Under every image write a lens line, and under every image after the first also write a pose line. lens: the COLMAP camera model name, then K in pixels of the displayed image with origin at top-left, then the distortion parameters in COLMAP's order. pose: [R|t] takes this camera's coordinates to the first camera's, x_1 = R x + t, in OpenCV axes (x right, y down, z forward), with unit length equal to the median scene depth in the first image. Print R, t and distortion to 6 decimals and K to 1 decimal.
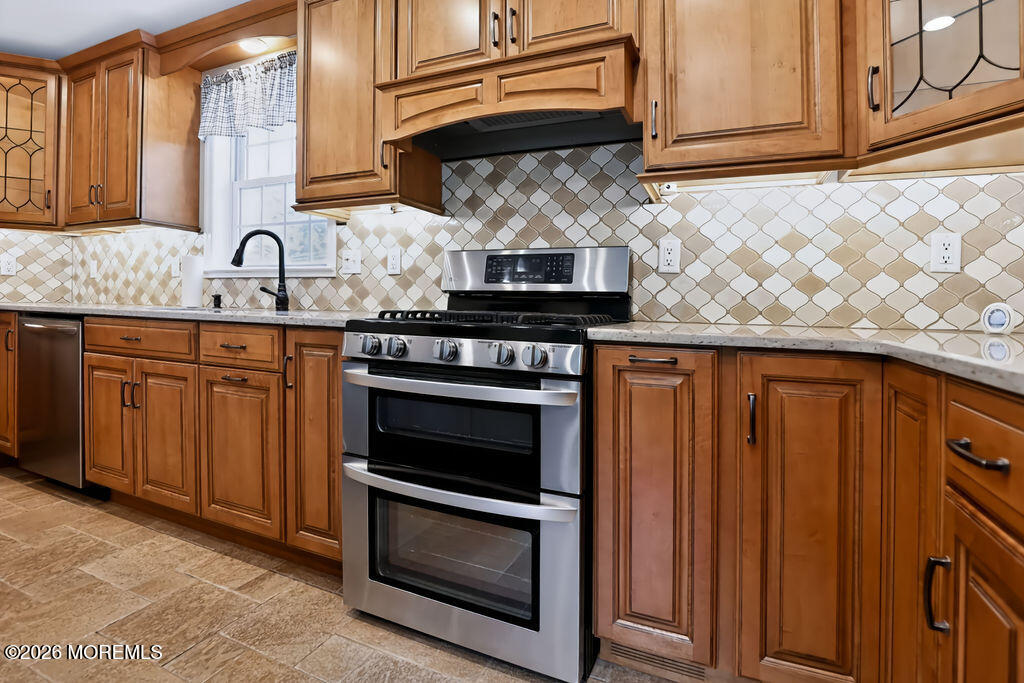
lens RADIAL K [[479.6, 0, 513.6], [0, 479.6, 302.3], [0, 0, 1]] dist [-0.023014, 0.001315]
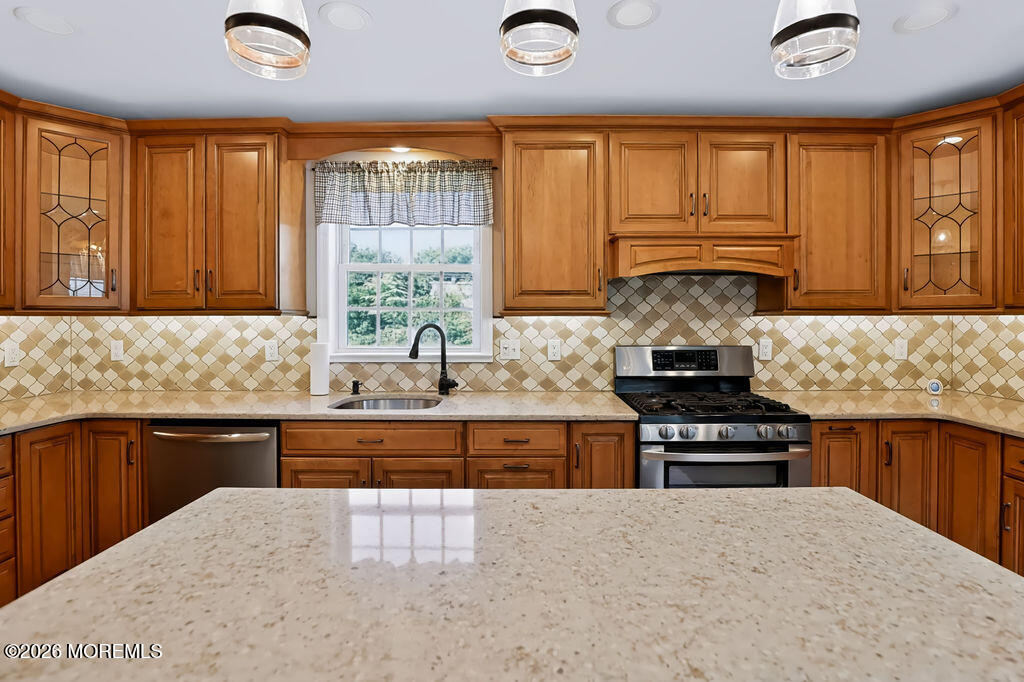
lens RADIAL K [[479.6, 0, 515.3], [0, 479.6, 319.6], [0, 0, 1]] dist [-0.023014, 0.001315]
pose [[0.920306, -0.020674, 0.390653, -1.021198], [0.018640, 0.999786, 0.008998, -0.219224], [-0.390755, -0.000999, 0.920494, -0.127638]]
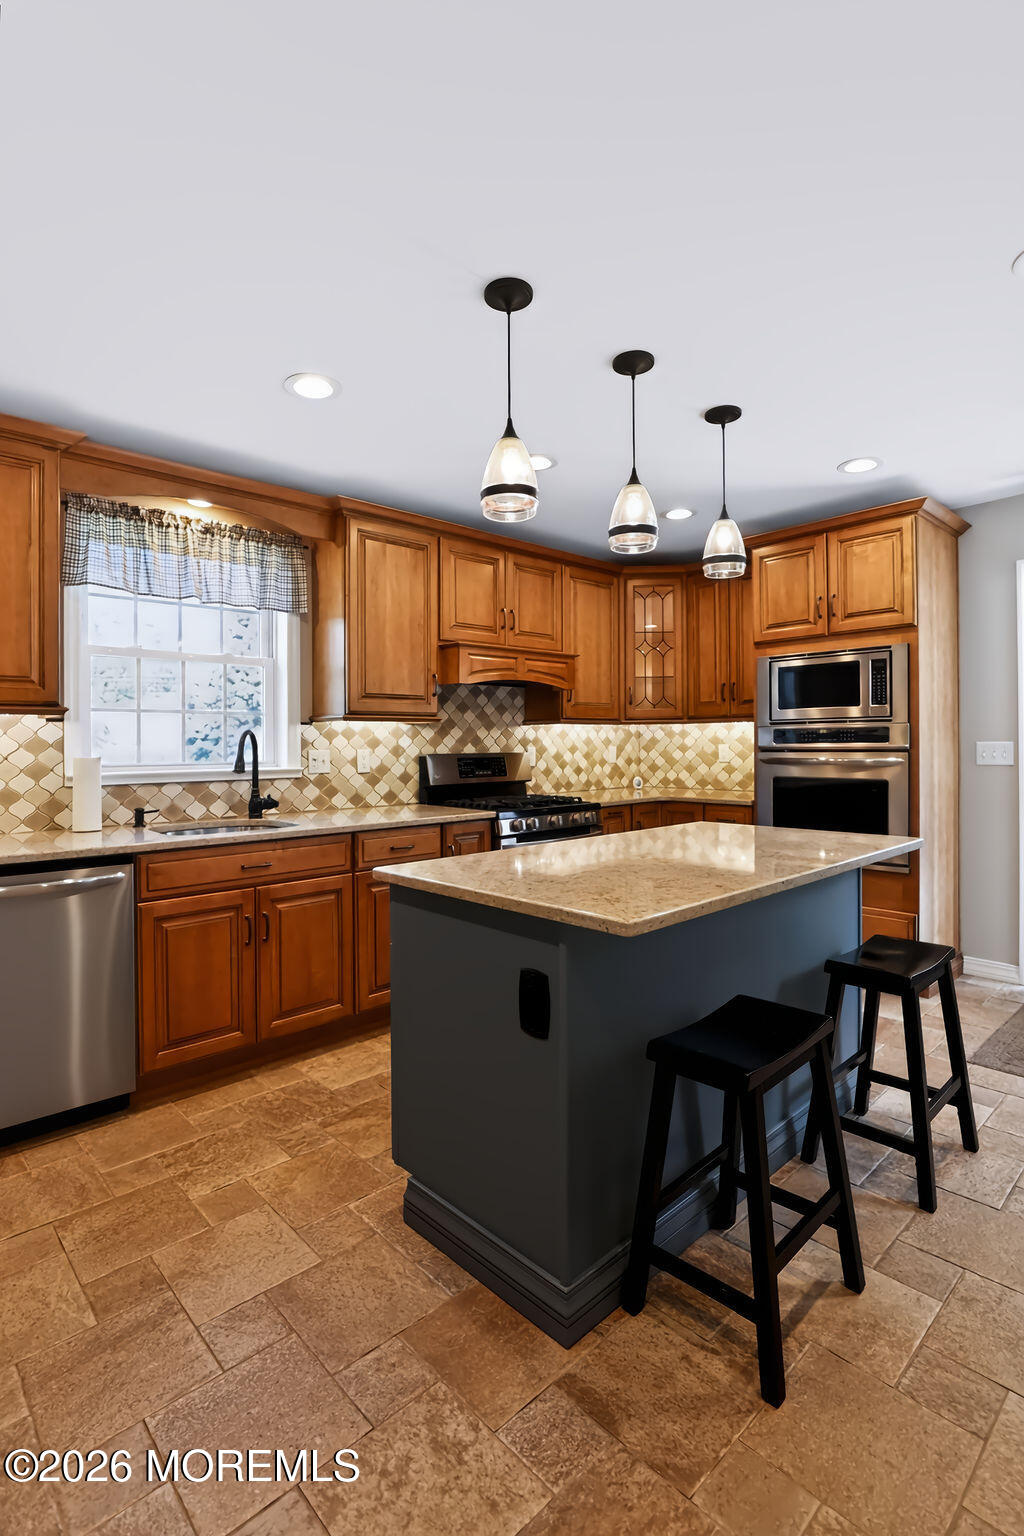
lens RADIAL K [[740.7, 0, 500.1], [0, 740.7, 738.3], [0, 0, 1]] dist [-0.020174, 0.002628]
pose [[0.408228, -0.017098, 0.912720, -2.080765], [0.016206, 0.999803, 0.011481, -0.188743], [-0.912736, 0.010105, 0.408425, 0.014993]]
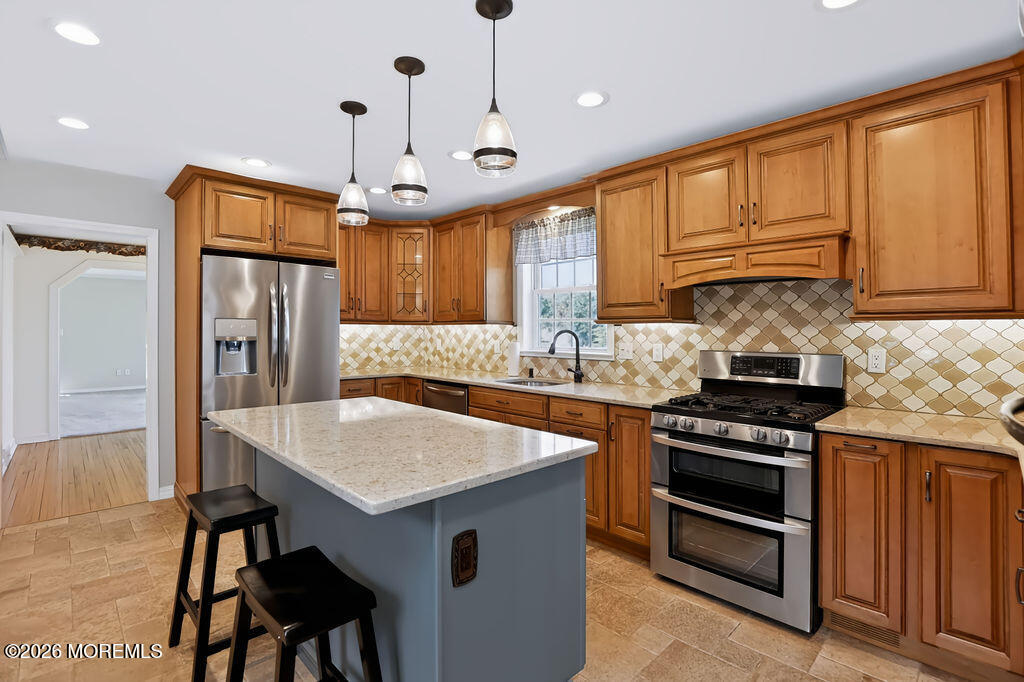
lens RADIAL K [[479.6, 0, 520.0], [0, 479.6, 326.8], [0, 0, 1]] dist [-0.023014, 0.001315]
pose [[0.928163, -0.018848, -0.371697, -0.118663], [0.013848, 0.999774, -0.016118, -0.181570], [0.371917, 0.009813, 0.928214, -0.638734]]
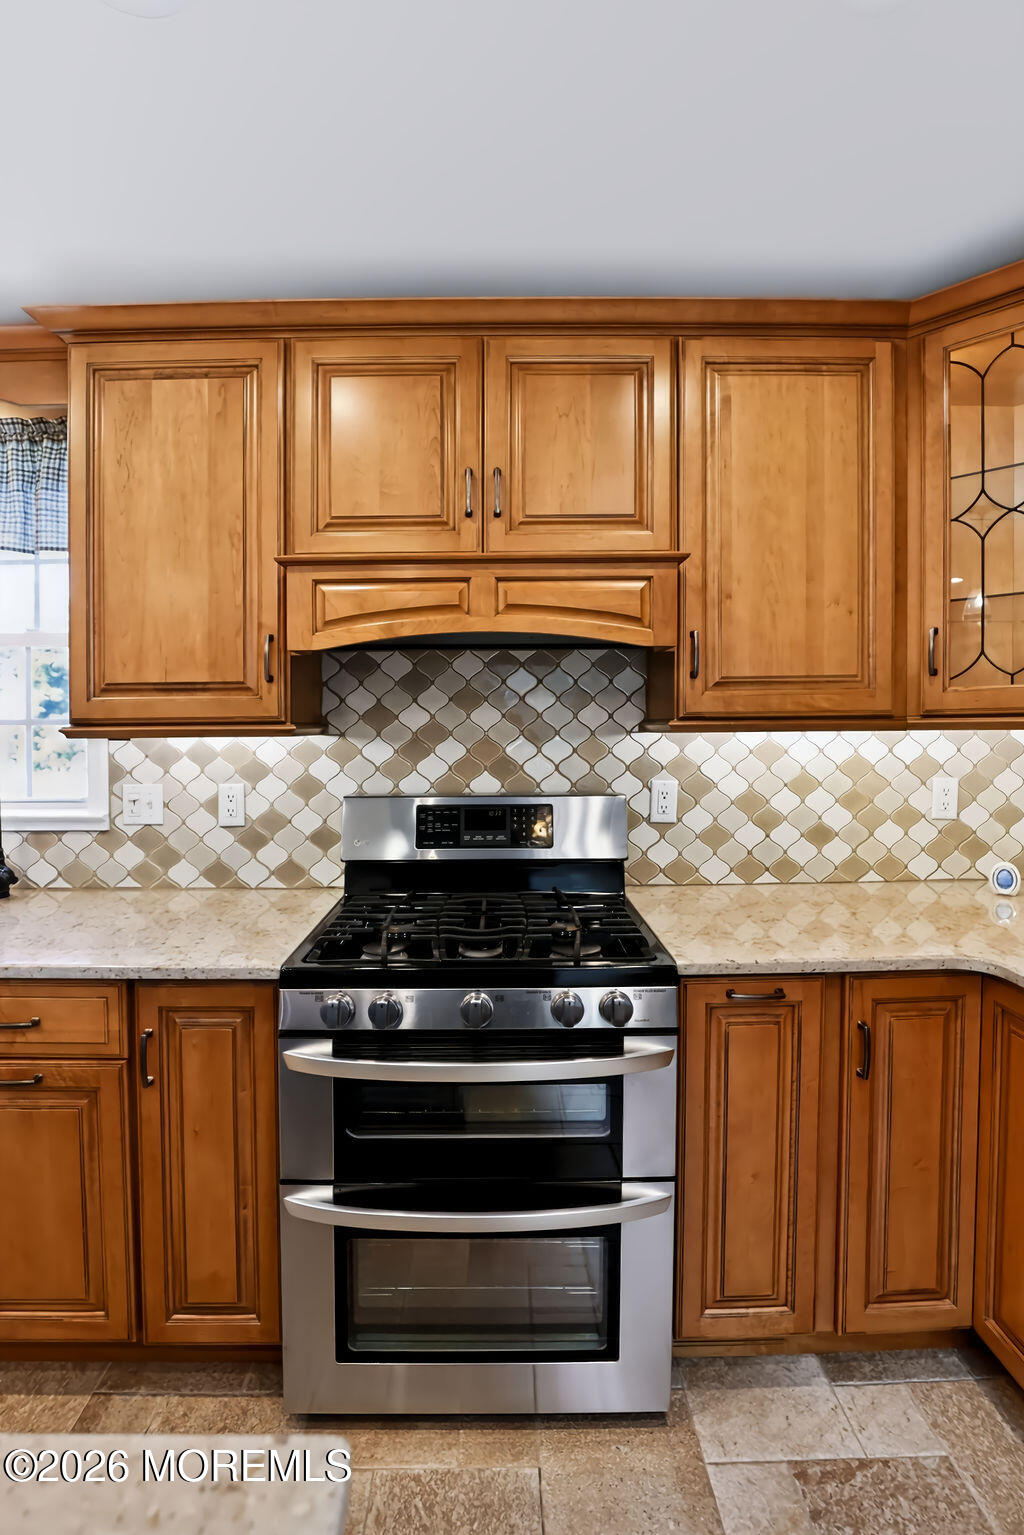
lens RADIAL K [[718.9, 0, 488.1], [0, 718.9, 738.9], [0, 0, 1]] dist [-0.023014, 0.001315]
pose [[0.918102, -0.034618, 0.394831, -0.379239], [0.025807, 0.999286, 0.027607, -0.229149], [-0.395504, -0.015157, 0.918339, 0.047058]]
